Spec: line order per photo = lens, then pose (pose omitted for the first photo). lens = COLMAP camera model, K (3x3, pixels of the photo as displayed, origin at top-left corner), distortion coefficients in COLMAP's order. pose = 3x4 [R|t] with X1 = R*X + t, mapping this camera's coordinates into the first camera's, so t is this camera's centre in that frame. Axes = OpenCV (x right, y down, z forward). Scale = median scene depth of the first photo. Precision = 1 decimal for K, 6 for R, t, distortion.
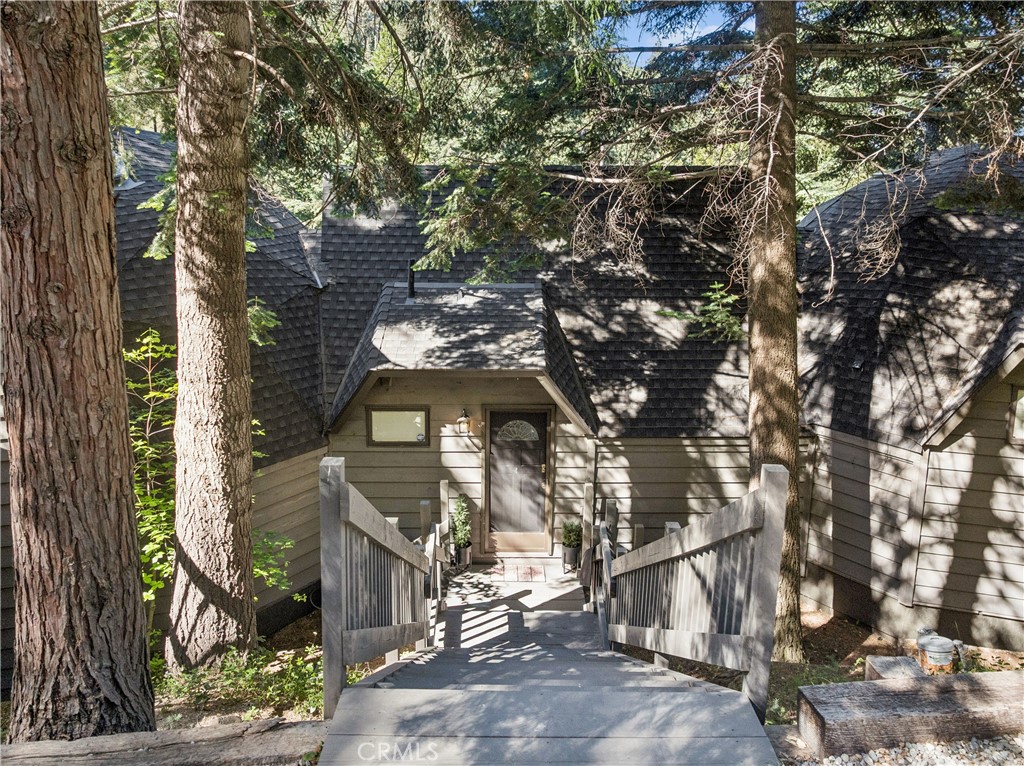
lens RADIAL K [[705.5, 0, 512.0], [0, 705.5, 383.0], [0, 0, 1]] dist [0.004692, -0.000225]
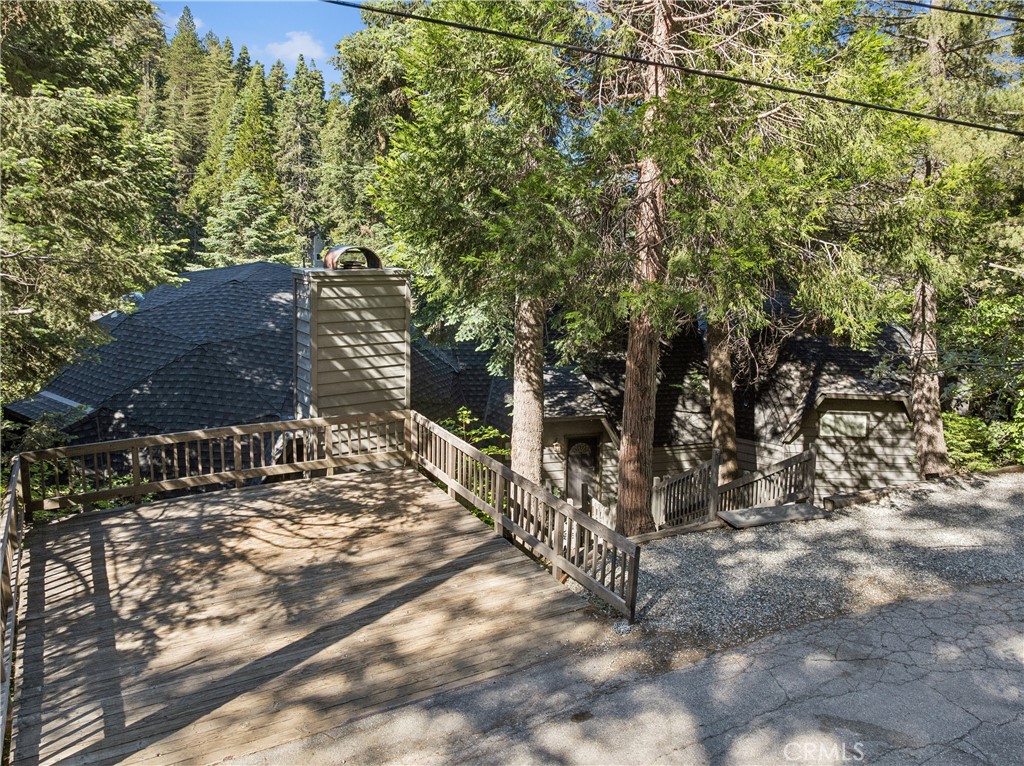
lens RADIAL K [[720.9, 0, 512.0], [0, 720.9, 383.0], [0, 0, 1]] dist [0.188321, 0.000185]
pose [[0.946556, -0.043140, 0.319642, -0.859101], [0.056358, 0.997891, -0.032215, -0.056803], [-0.317578, 0.048508, 0.946991, -0.825728]]
